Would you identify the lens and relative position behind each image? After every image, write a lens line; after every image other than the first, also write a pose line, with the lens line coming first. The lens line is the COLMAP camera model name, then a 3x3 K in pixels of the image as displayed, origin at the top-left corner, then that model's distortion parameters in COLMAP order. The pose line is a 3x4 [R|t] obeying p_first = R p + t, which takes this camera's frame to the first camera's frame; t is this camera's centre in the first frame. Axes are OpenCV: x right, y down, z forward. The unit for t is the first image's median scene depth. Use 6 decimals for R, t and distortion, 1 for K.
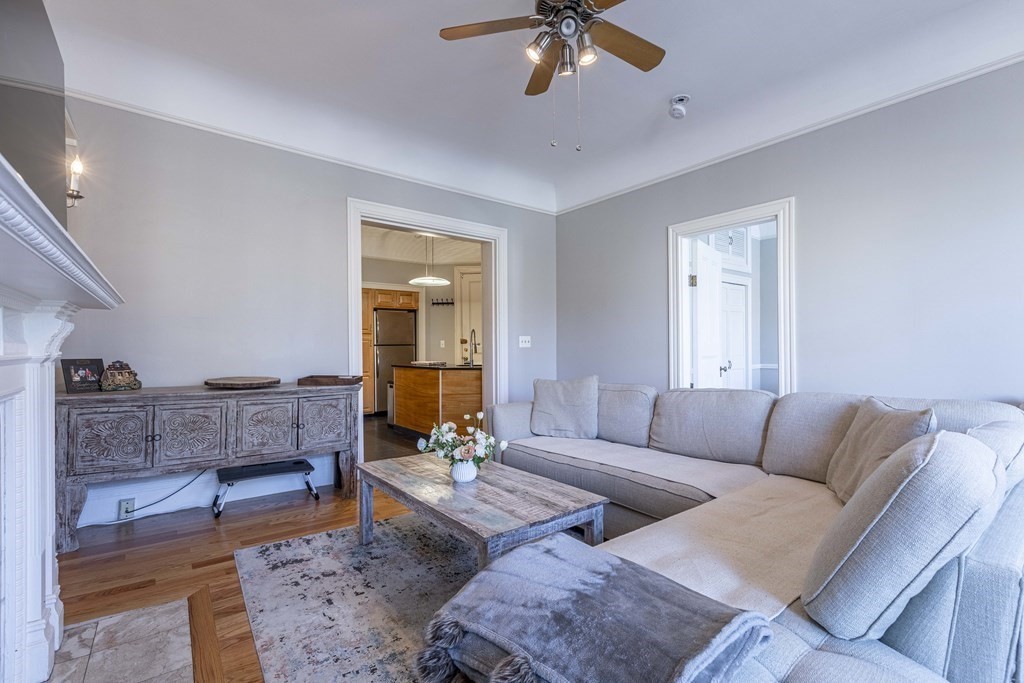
lens RADIAL K [[471.9, 0, 509.4], [0, 471.9, 348.6], [0, 0, 1]] dist [0.002857, -0.000559]
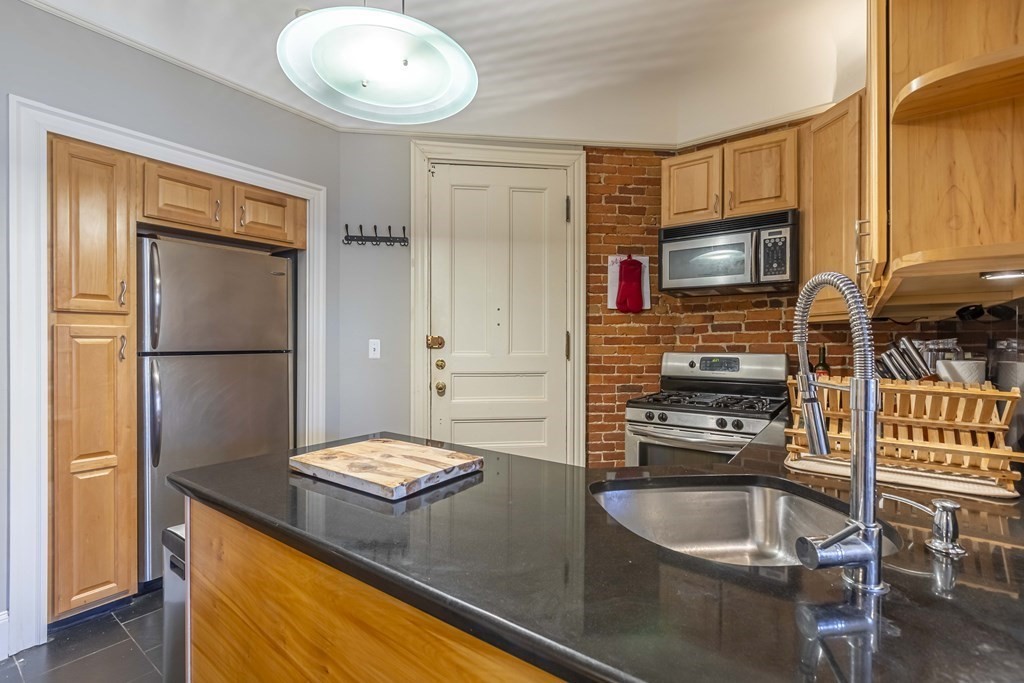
lens RADIAL K [[471.9, 0, 517.4], [0, 471.9, 339.7], [0, 0, 1]] dist [0.002857, -0.000559]
pose [[0.967285, 0.009689, 0.253508, -0.128413], [-0.009298, 0.999953, -0.002740, -0.017072], [-0.253522, 0.000294, 0.967329, 0.620226]]
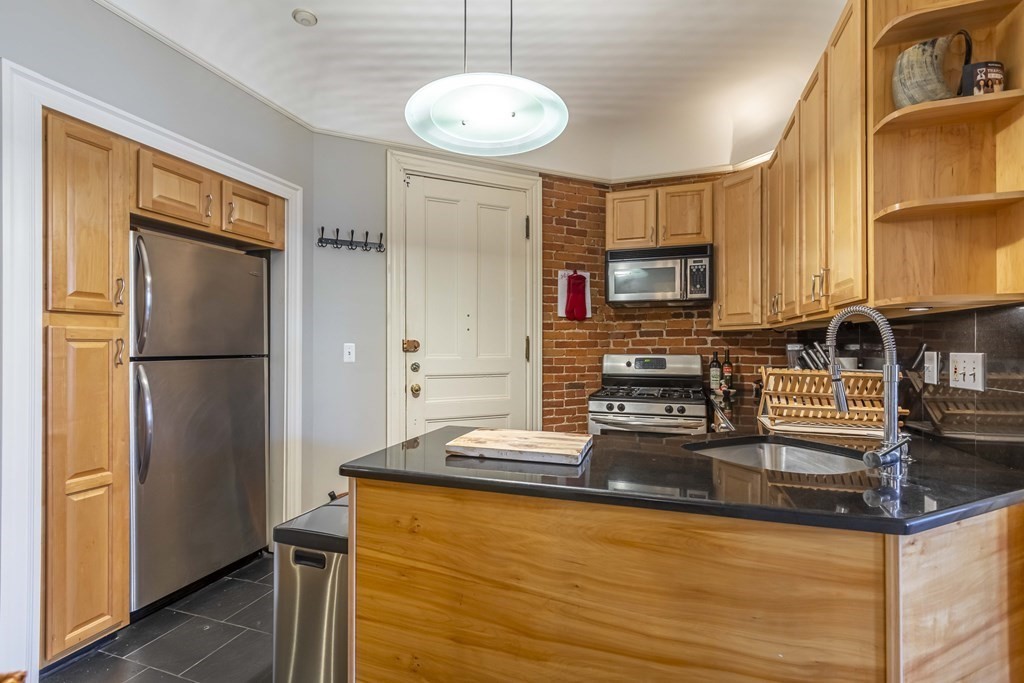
lens RADIAL K [[471.9, 0, 522.2], [0, 471.9, 342.0], [0, 0, 1]] dist [0.002857, -0.000559]
pose [[0.840115, 0.011823, 0.542279, -0.230780], [-0.008779, 0.999928, -0.008200, -0.016332], [-0.542337, 0.002128, 0.840158, 0.621081]]
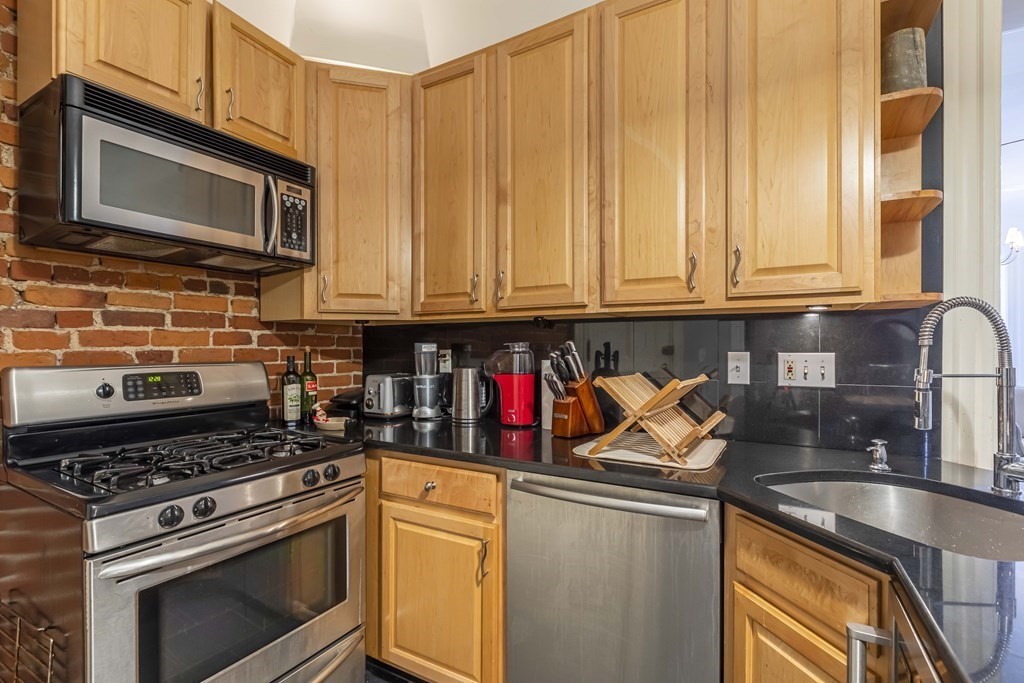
lens RADIAL K [[471.9, 0, 516.4], [0, 471.9, 345.7], [0, 0, 1]] dist [0.002857, -0.000559]
pose [[-0.364701, 0.010671, 0.931063, -0.125675], [-0.002051, 0.999923, -0.012263, -0.015350], [-0.931122, -0.006382, -0.364651, 0.864088]]
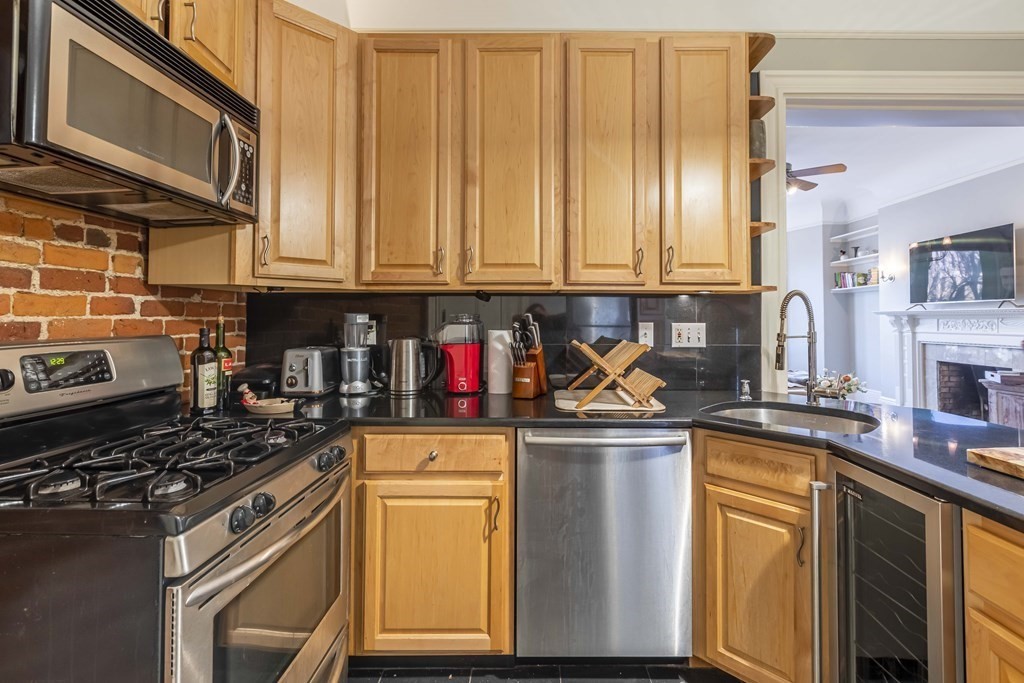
lens RADIAL K [[471.9, 0, 544.6], [0, 471.9, 304.4], [0, 0, 1]] dist [0.002857, -0.000559]
pose [[-0.780723, 0.021709, 0.624500, -0.092989], [-0.001491, 0.999329, -0.036603, -0.015794], [-0.624876, -0.029508, -0.780166, 0.950706]]
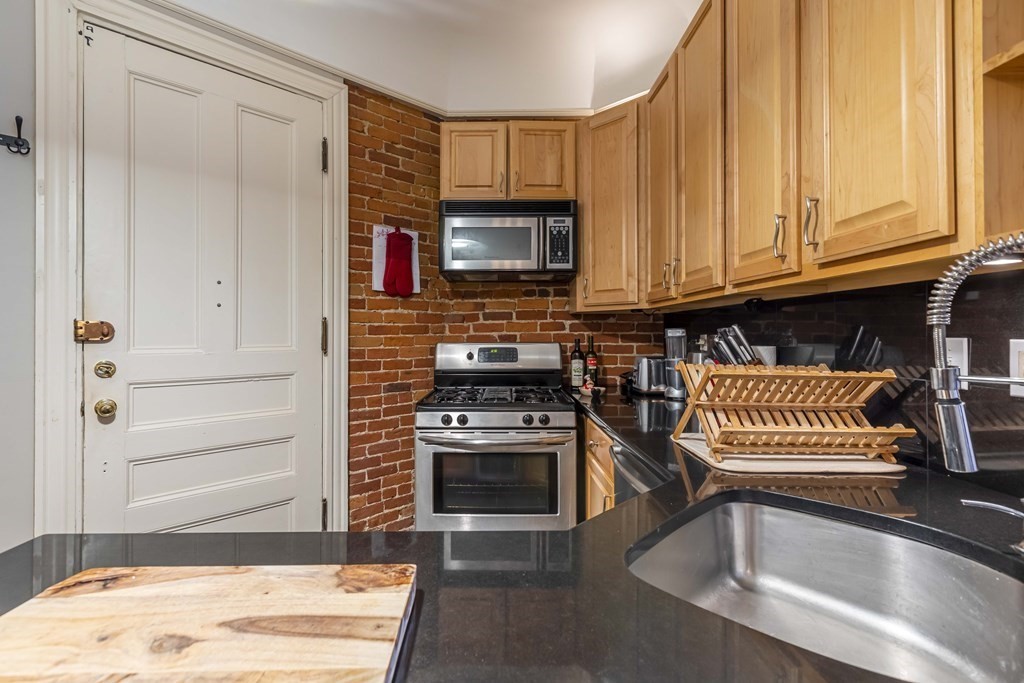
lens RADIAL K [[471.9, 0, 507.4], [0, 471.9, 329.4], [0, 0, 1]] dist [0.002857, -0.000559]
pose [[0.620496, 0.012358, 0.784112, -0.149127], [-0.006024, 0.999921, -0.010992, -0.015392], [-0.784186, 0.002097, 0.620522, 0.714134]]
